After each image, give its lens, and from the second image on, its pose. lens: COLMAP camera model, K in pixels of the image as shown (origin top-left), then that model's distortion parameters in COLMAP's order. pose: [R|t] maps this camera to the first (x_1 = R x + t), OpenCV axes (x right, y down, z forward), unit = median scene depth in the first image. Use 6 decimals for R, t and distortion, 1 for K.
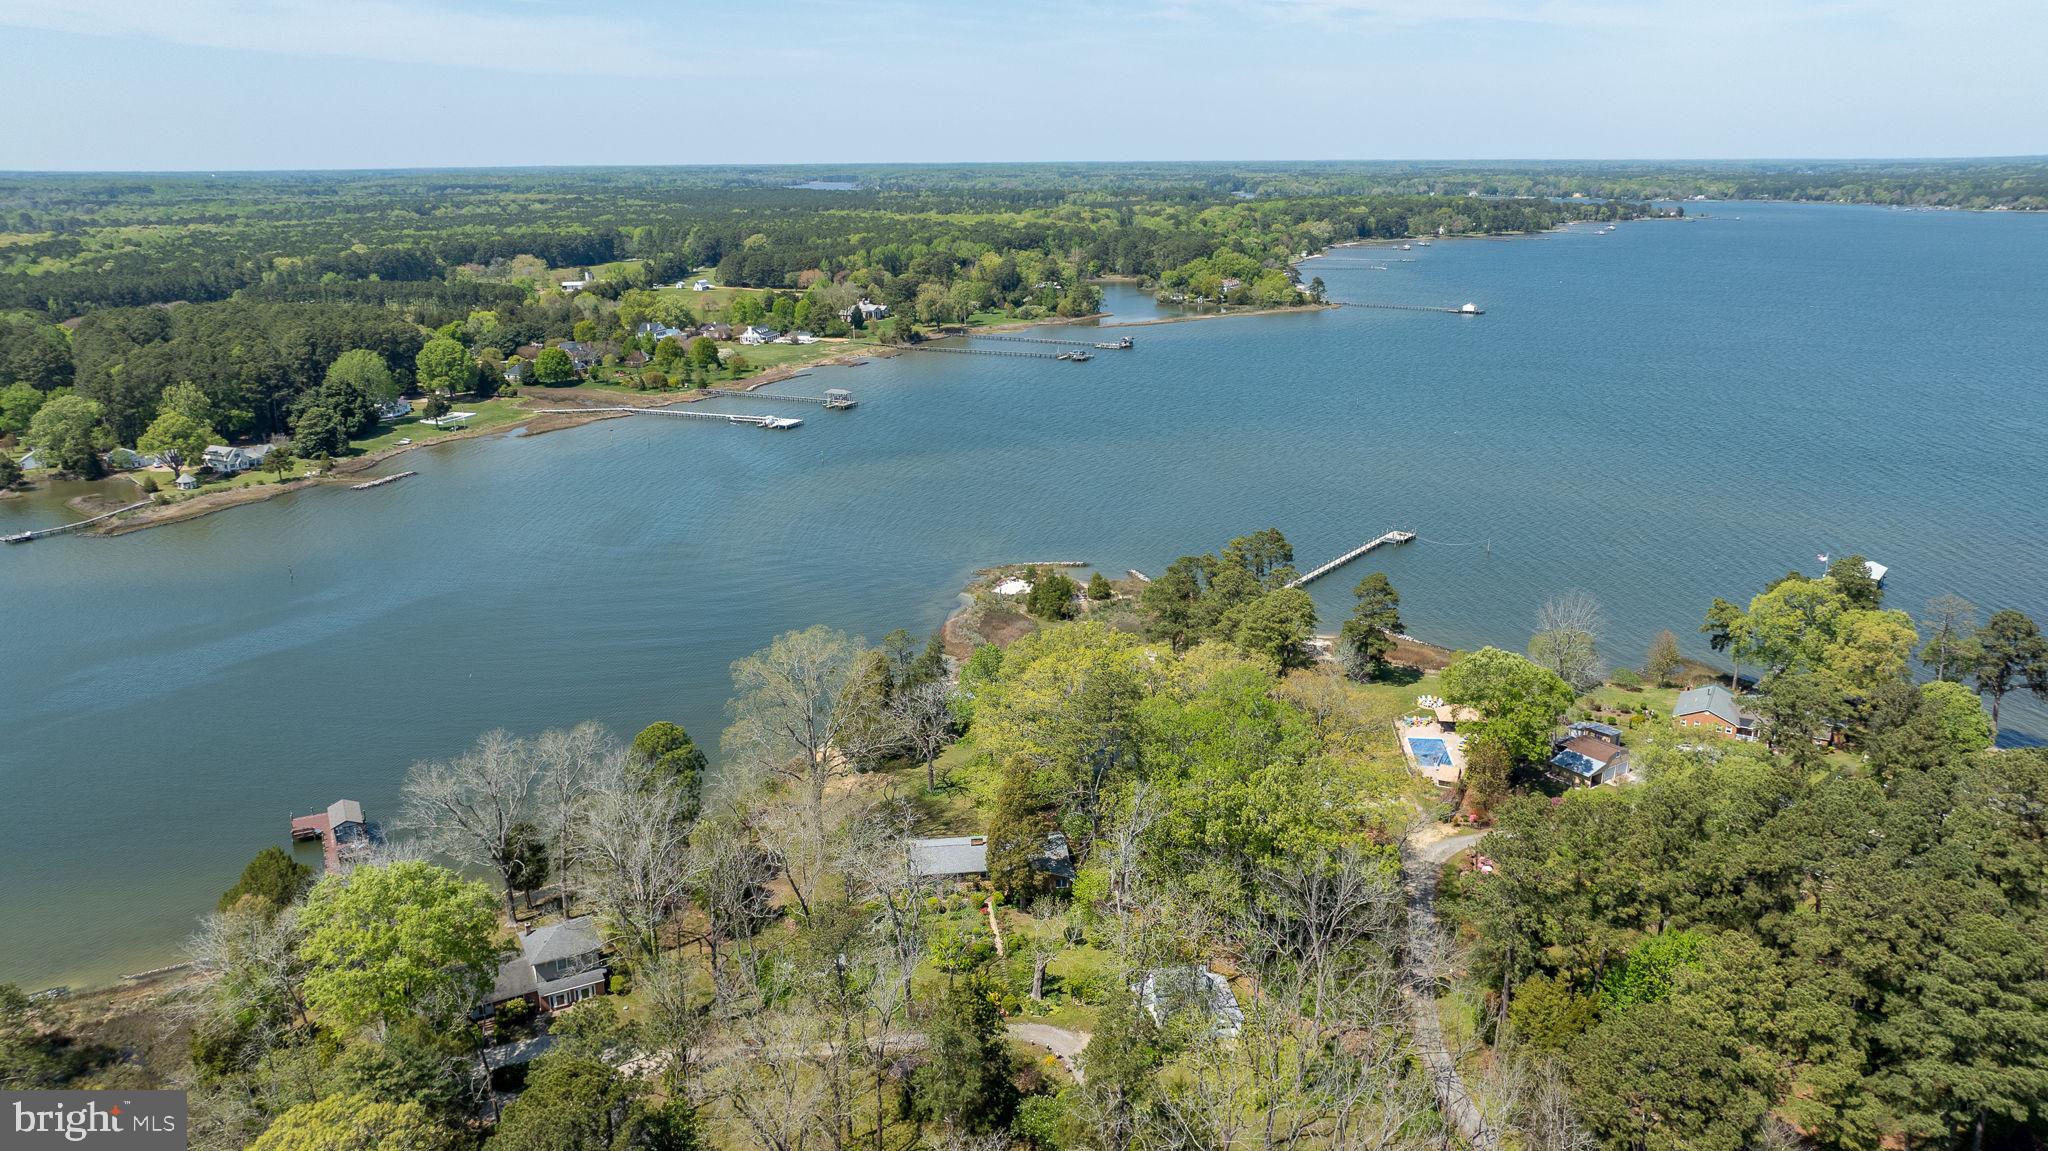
lens RADIAL K [[1447.2, 0, 1024.0], [0, 1447.2, 575.5], [0, 0, 1]] dist [-0.029131, 0.003800]
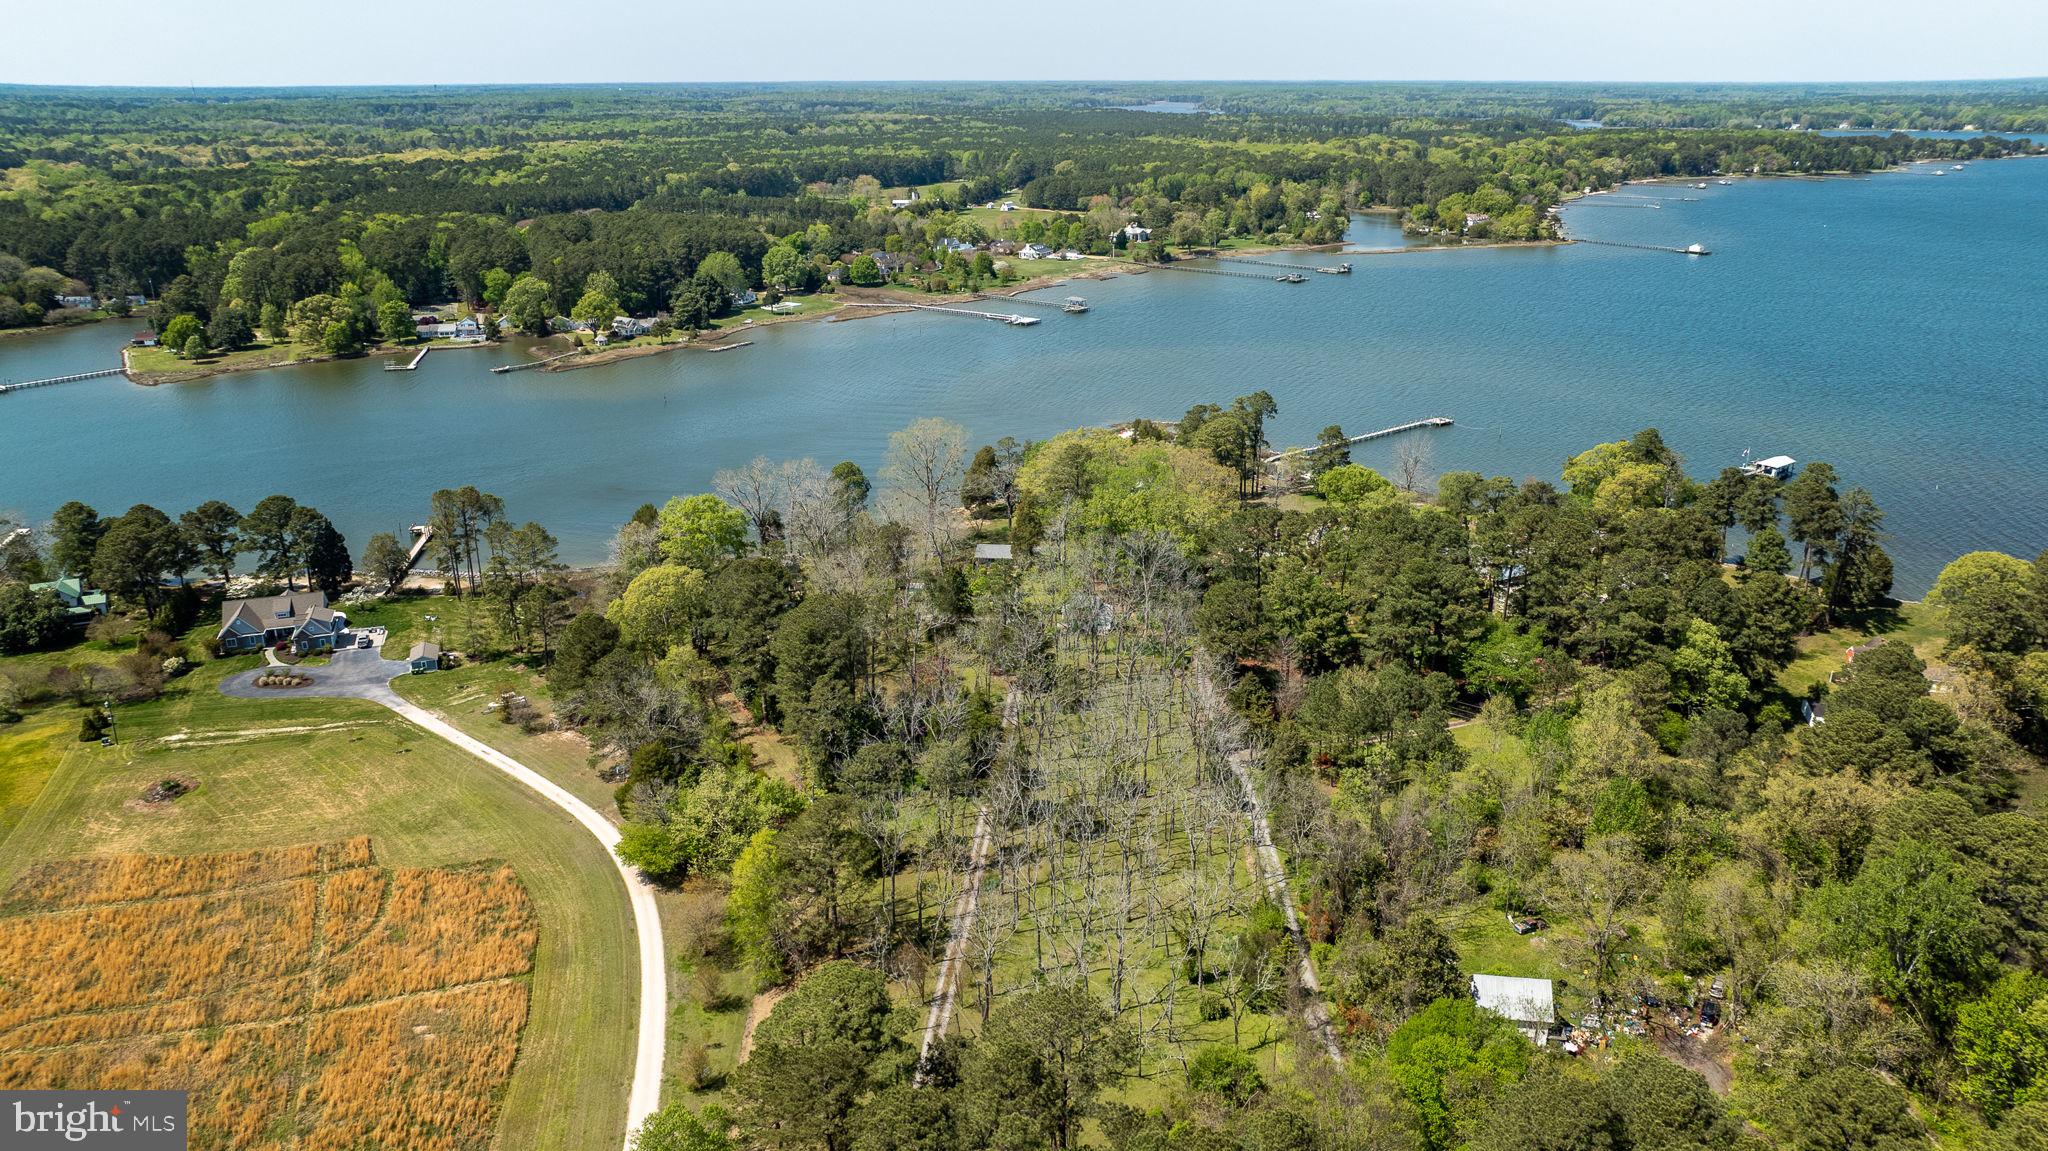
lens RADIAL K [[1443.7, 0, 1024.0], [0, 1443.7, 563.4], [0, 0, 1]] dist [-0.037760, 0.040987]
pose [[0.971914, 0.080095, -0.221288, 0.081349], [-0.069710, 0.996085, 0.054359, 0.024352], [0.224776, -0.037406, 0.973692, -0.156794]]
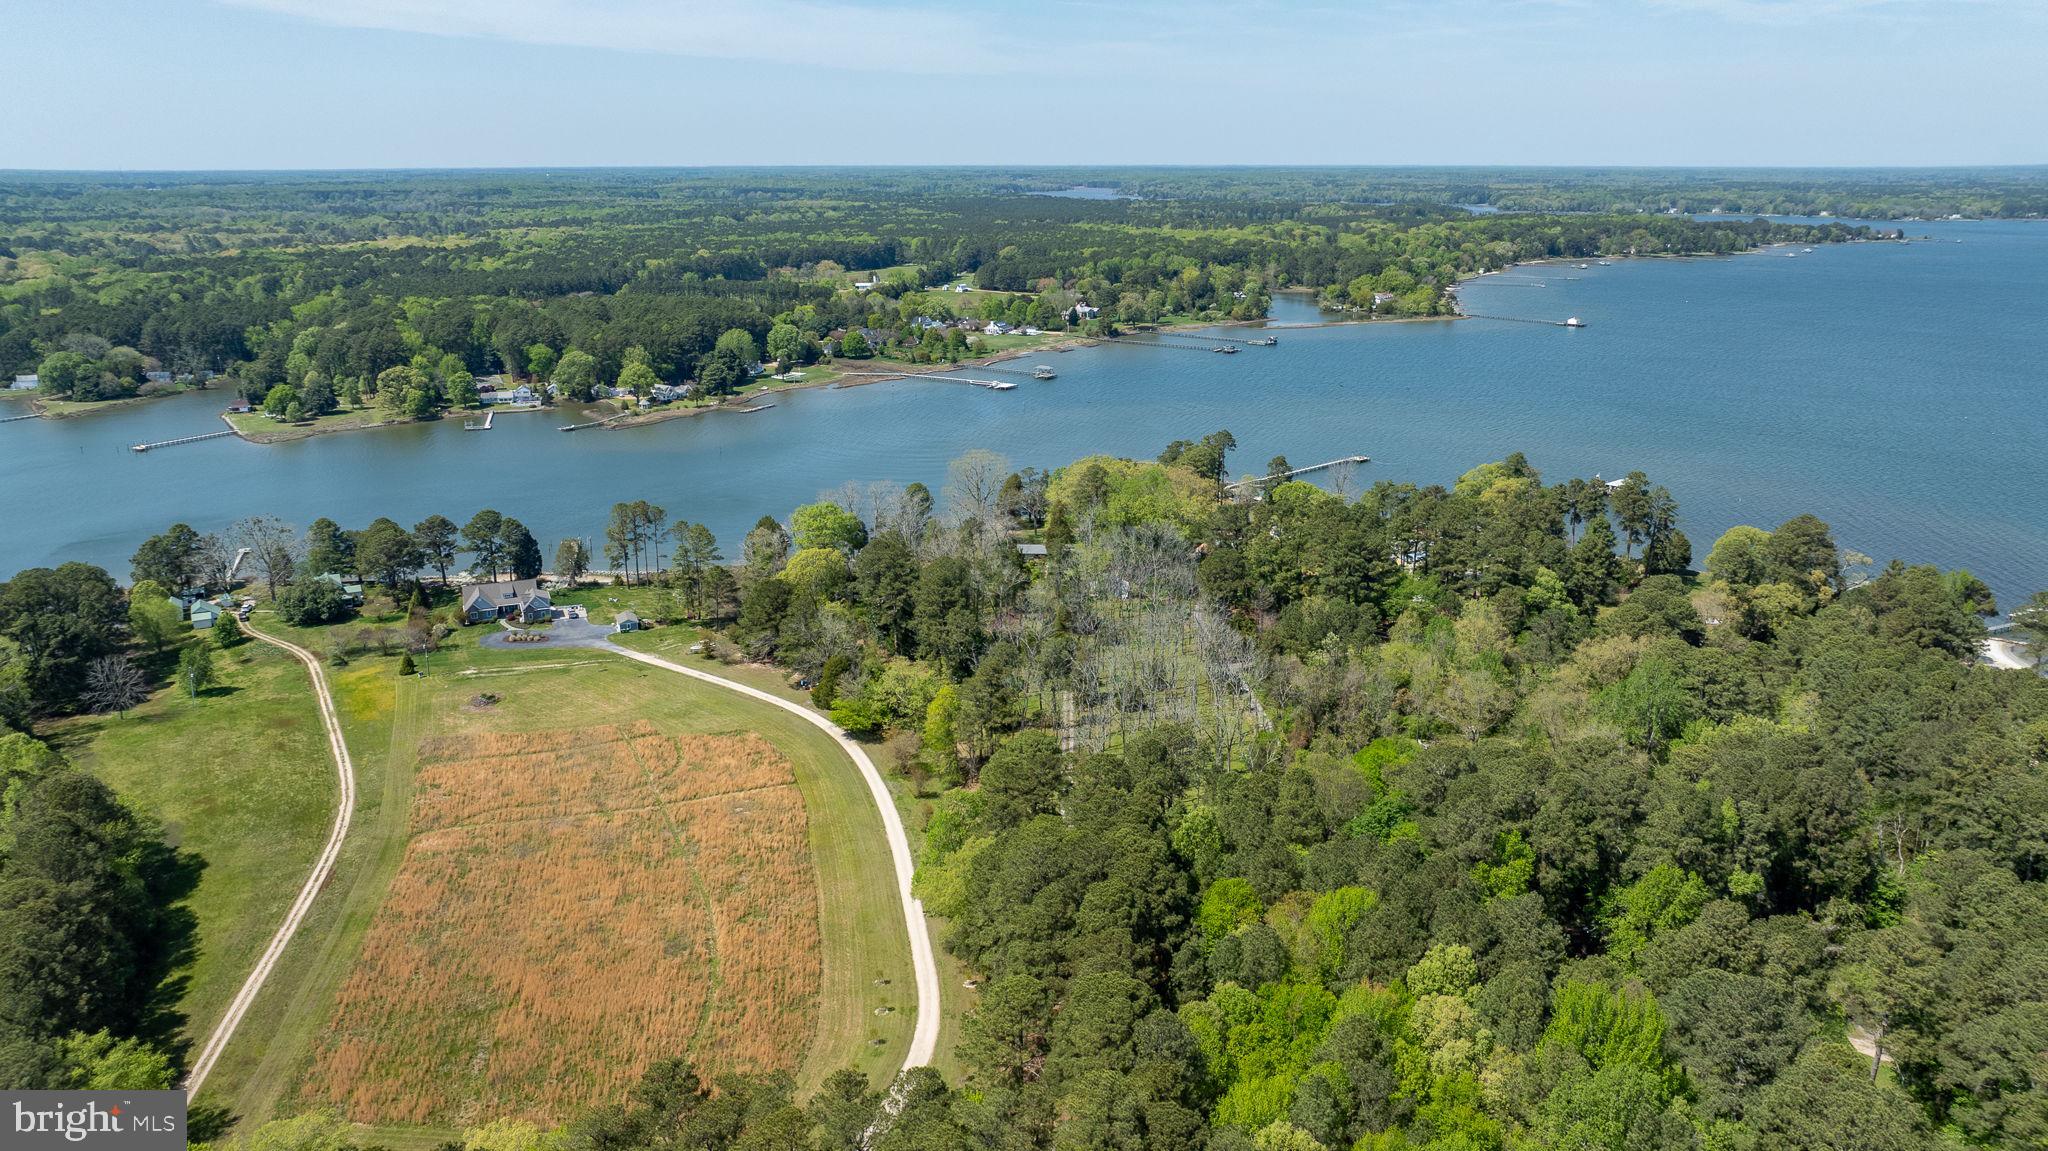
lens RADIAL K [[1443.7, 0, 1024.0], [0, 1443.7, 563.4], [0, 0, 1]] dist [-0.037760, 0.040987]
pose [[0.983689, 0.053748, -0.171661, 0.073121], [-0.055032, 0.998481, -0.002727, 0.049372], [0.171253, 0.012130, 0.985152, -0.283796]]
